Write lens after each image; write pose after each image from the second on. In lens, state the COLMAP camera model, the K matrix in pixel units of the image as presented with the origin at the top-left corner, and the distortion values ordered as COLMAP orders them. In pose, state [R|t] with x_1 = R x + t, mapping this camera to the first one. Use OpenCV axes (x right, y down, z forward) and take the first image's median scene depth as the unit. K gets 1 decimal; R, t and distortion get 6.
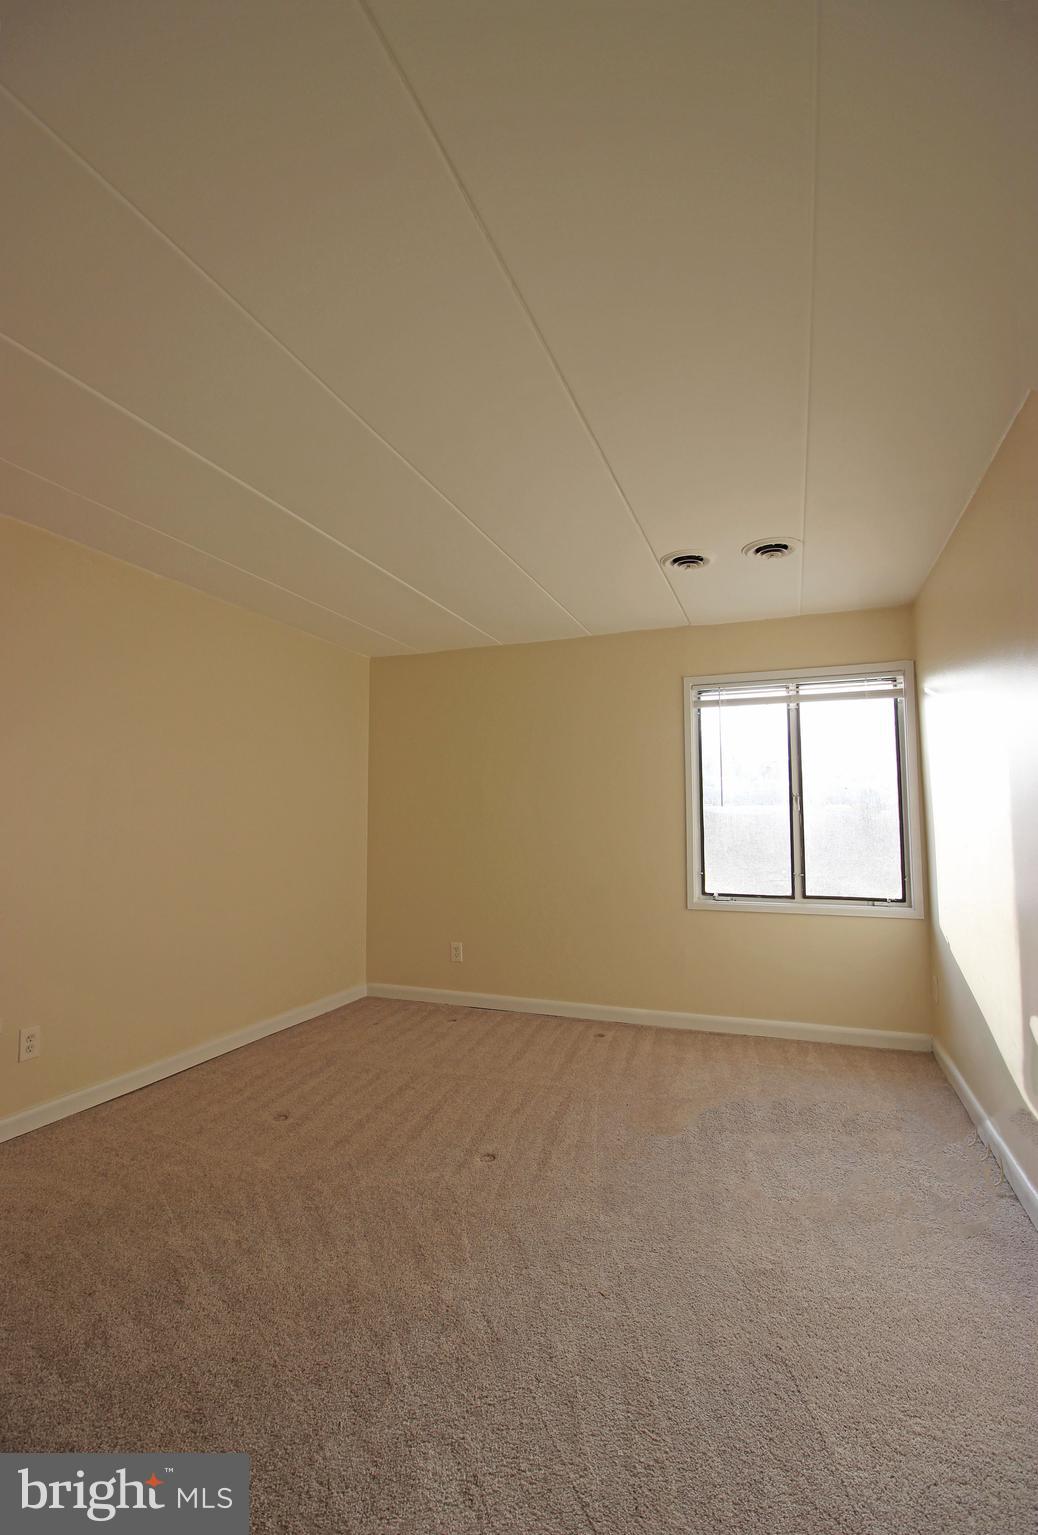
lens RADIAL K [[707.7, 0, 531.9], [0, 707.7, 773.3], [0, 0, 1]] dist [0.000533, 0.000031]
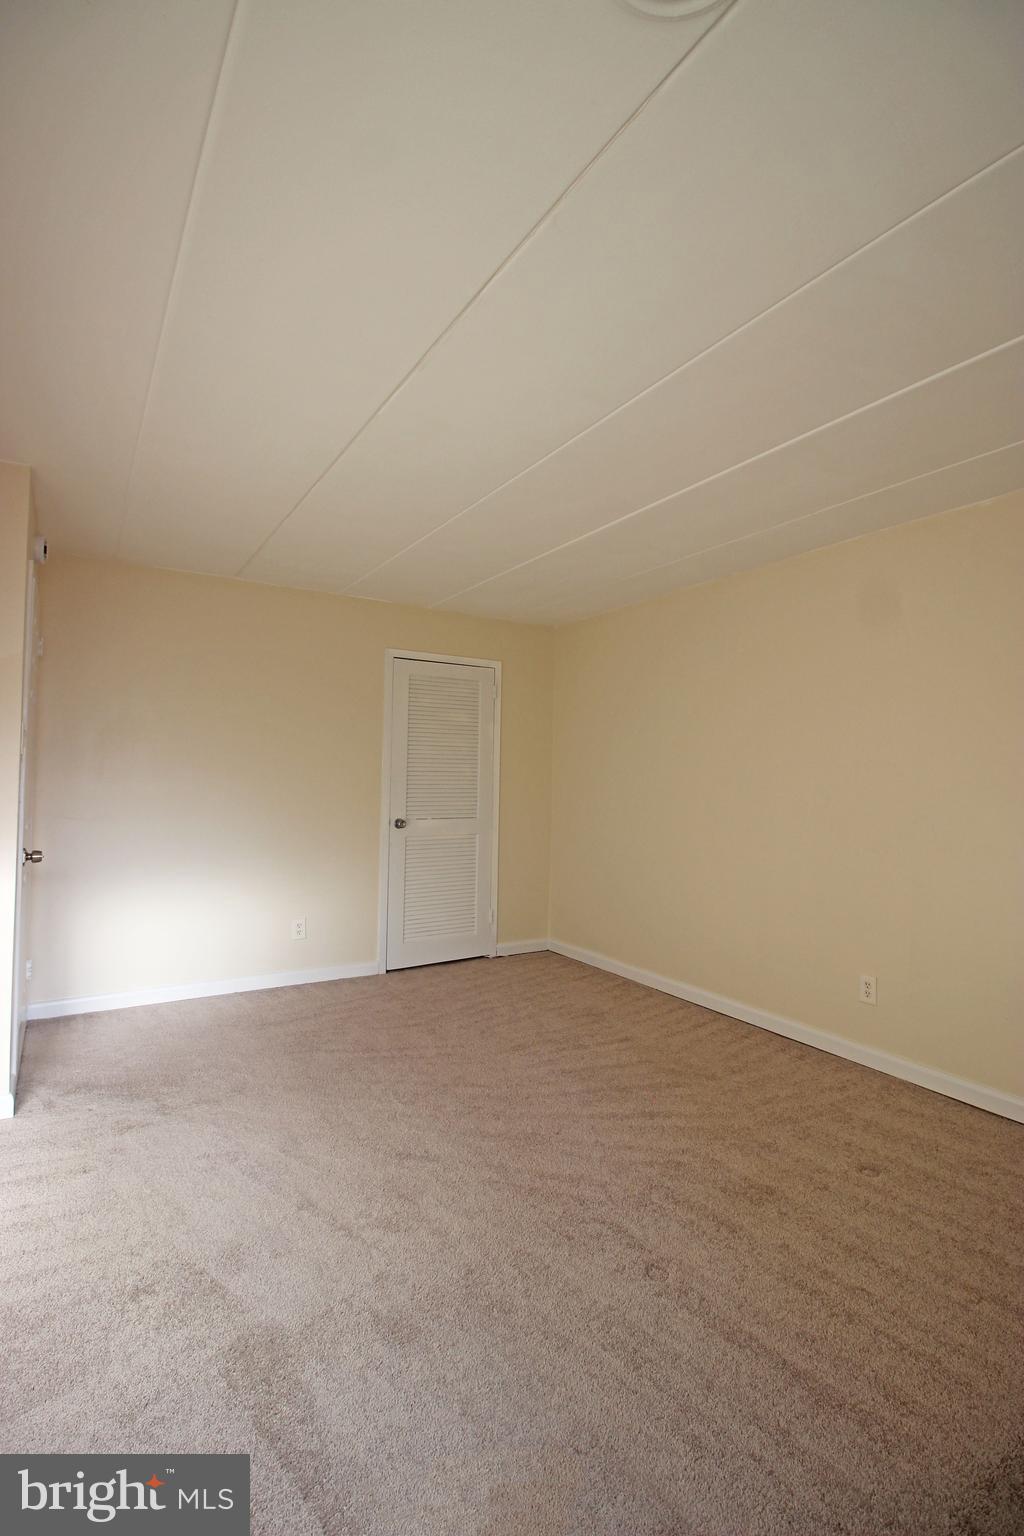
lens RADIAL K [[713.4, 0, 517.5], [0, 713.4, 768.4], [0, 0, 1]] dist [-0.002980, -0.004822]
pose [[-0.614547, -0.017371, -0.788689, 0.333954], [0.042024, 0.997617, -0.054718, 0.041512], [0.787760, -0.066771, -0.612352, 0.789966]]
